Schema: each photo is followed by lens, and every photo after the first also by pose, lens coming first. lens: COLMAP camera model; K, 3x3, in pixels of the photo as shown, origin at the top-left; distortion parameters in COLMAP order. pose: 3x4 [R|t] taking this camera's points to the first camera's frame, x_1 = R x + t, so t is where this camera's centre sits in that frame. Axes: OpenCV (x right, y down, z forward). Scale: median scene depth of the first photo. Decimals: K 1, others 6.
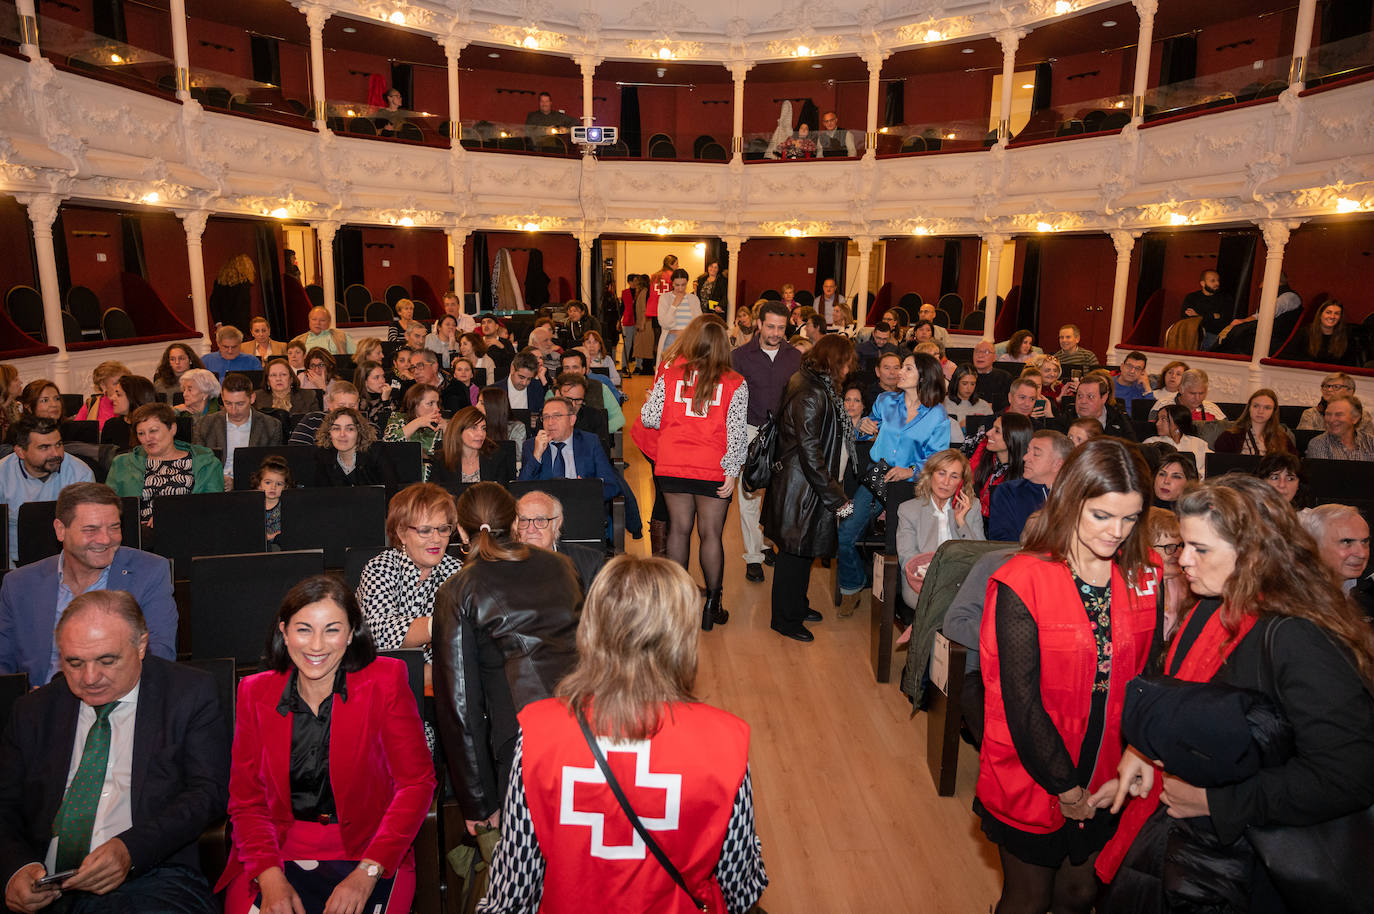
lens RADIAL K [[1082.2, 0, 687.0], [0, 1082.2, 457.0], [0, 0, 1]] dist [-0.003862, -0.001082]
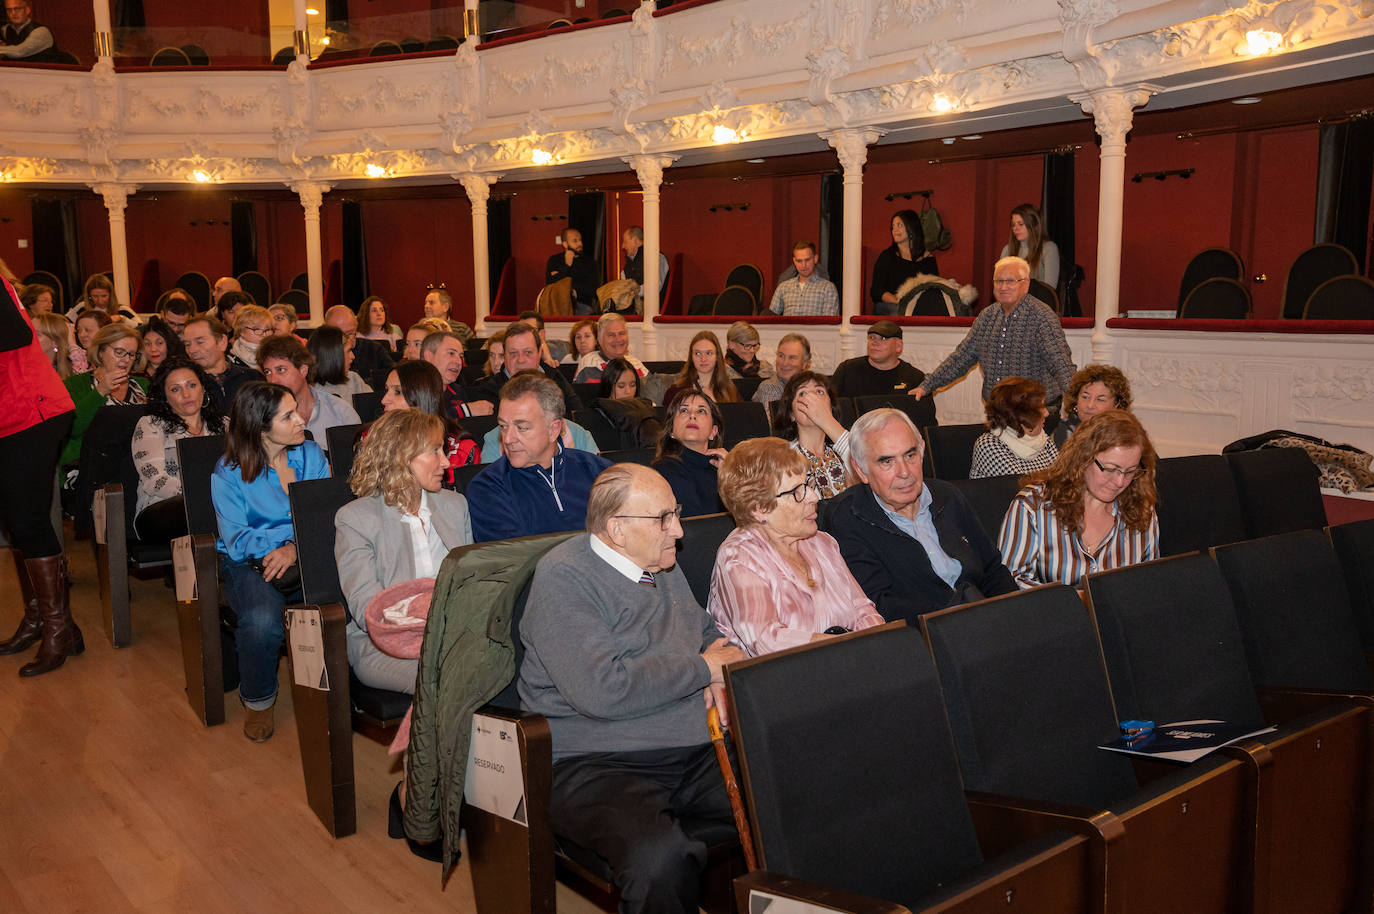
lens RADIAL K [[1082.2, 0, 687.0], [0, 1082.2, 457.0], [0, 0, 1]] dist [-0.003862, -0.001082]
pose [[0.764383, -0.107766, 0.635693, -0.011314], [0.153105, 0.988071, -0.016597, 0.036593], [-0.626321, 0.110014, 0.771763, 0.307377]]
